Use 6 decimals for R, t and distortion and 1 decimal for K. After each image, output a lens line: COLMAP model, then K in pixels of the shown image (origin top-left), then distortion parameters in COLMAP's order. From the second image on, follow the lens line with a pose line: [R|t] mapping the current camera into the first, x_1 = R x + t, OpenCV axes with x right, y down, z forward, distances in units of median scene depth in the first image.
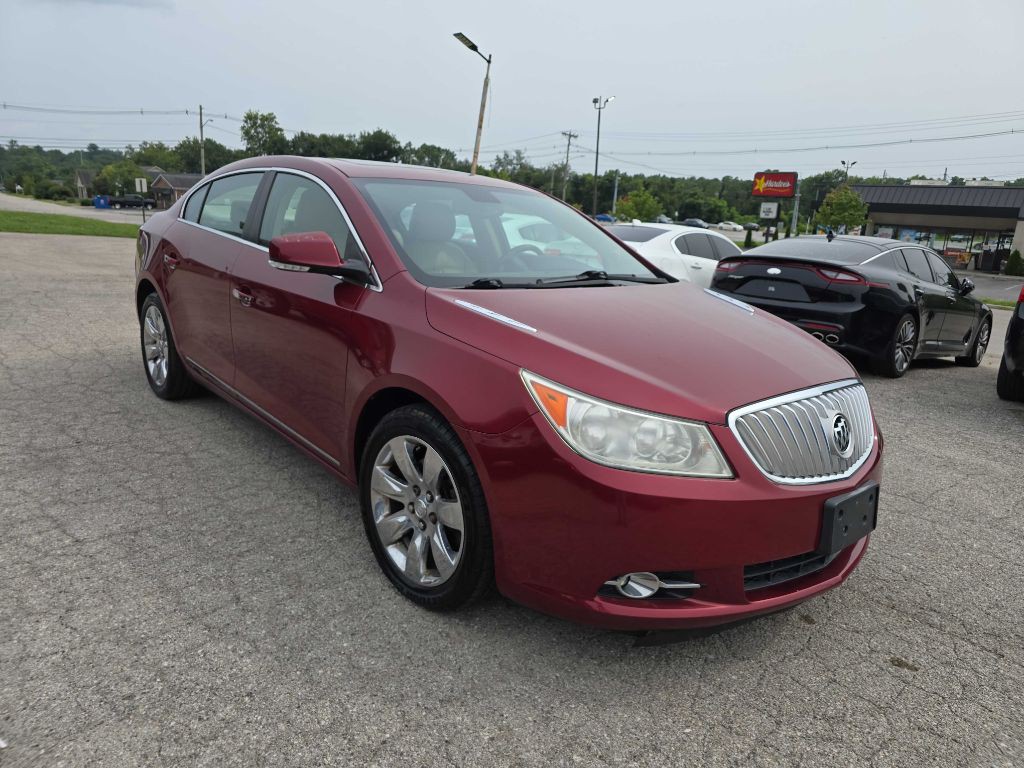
lens RADIAL K [[733.4, 0, 518.4], [0, 733.4, 388.3], [0, 0, 1]] dist [0.071940, -0.085274]
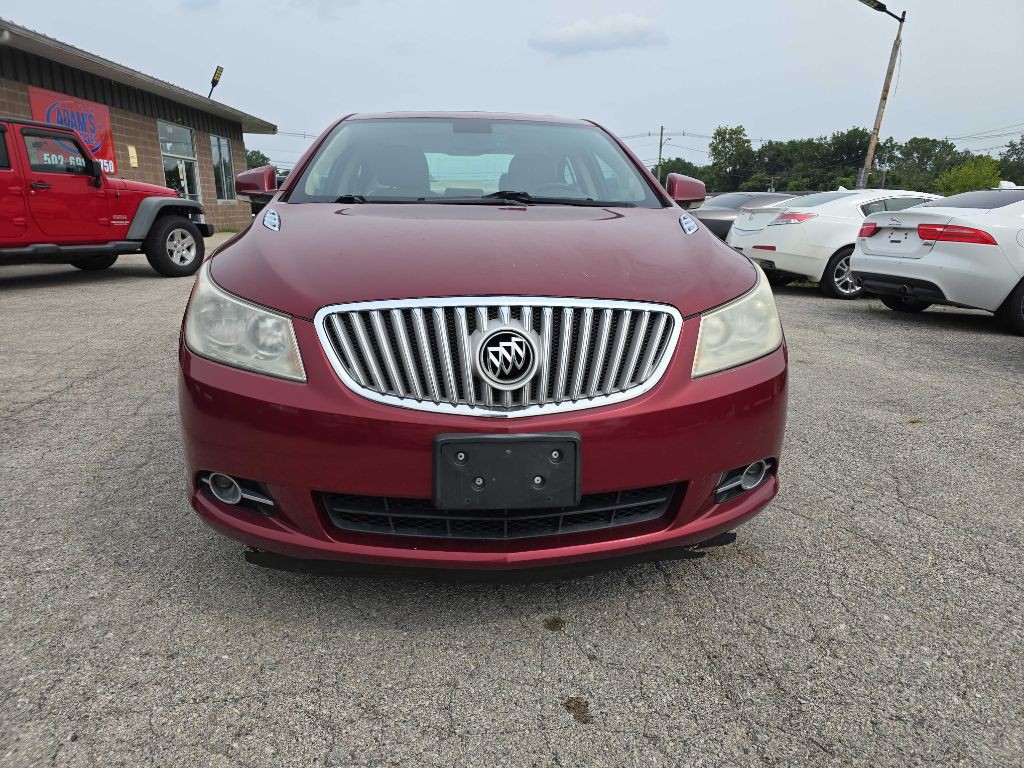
lens RADIAL K [[733.4, 0, 518.4], [0, 733.4, 388.3], [0, 0, 1]] dist [0.071940, -0.085274]
pose [[0.783263, 0.088730, -0.615326, 0.771495], [-0.106454, 0.994286, 0.007868, 0.073921], [0.612509, 0.059341, 0.788233, 0.383190]]
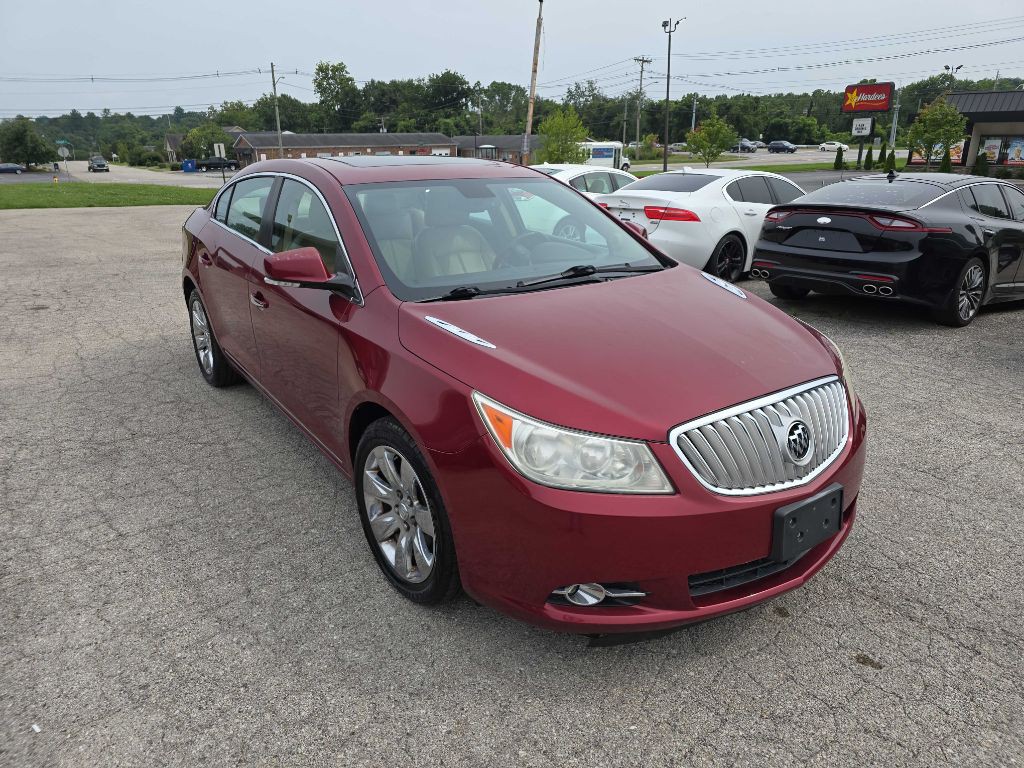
lens RADIAL K [[733.4, 0, 518.4], [0, 733.4, 388.3], [0, 0, 1]] dist [0.071940, -0.085274]
pose [[0.991851, -0.027350, -0.124431, 0.161233], [0.038264, 0.995544, 0.086187, -0.095628], [0.121520, -0.090246, 0.988478, -0.026037]]
